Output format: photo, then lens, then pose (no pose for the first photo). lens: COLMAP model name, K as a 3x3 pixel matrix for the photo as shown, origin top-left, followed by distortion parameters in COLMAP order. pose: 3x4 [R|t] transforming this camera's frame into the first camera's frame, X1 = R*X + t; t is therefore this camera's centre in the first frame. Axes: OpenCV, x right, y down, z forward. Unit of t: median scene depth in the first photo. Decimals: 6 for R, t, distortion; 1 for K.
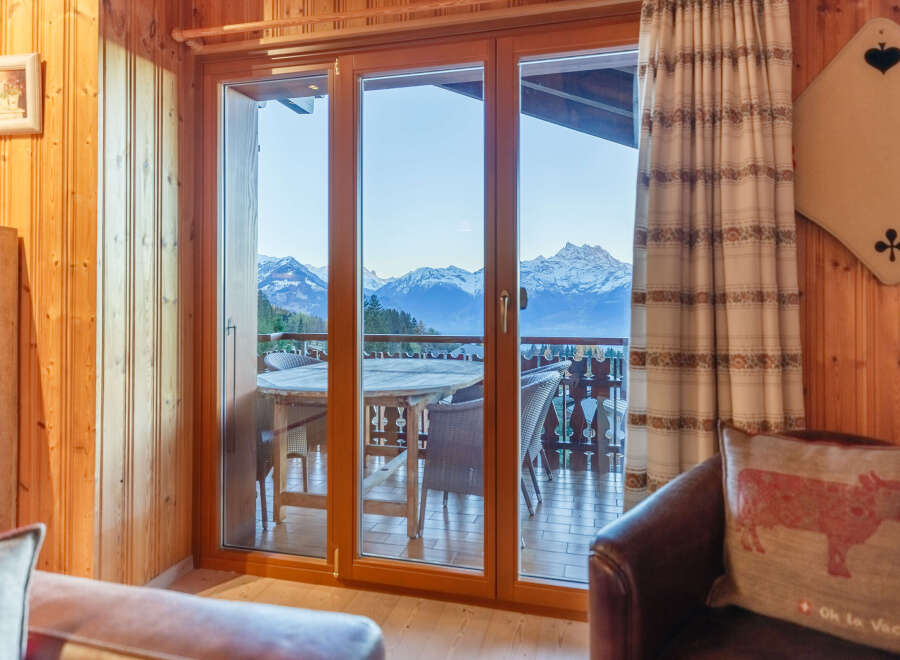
lens RADIAL K [[571.0, 0, 446.5], [0, 571.0, 301.0], [0, 0, 1]] dist [0.006998, 0.003082]
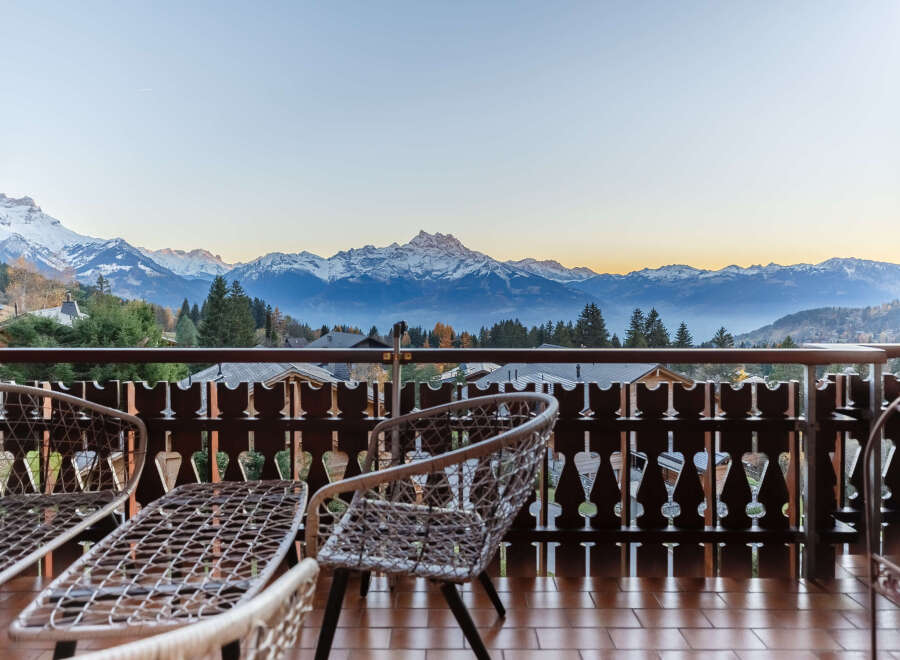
lens RADIAL K [[571.0, 0, 450.2], [0, 571.0, 286.4], [0, 0, 1]] dist [0.006998, 0.003082]
pose [[0.966852, 0.000834, 0.255337, -0.038048], [-0.000376, 0.999998, -0.001841, 0.000870], [-0.255338, 0.001684, 0.966850, 0.463979]]
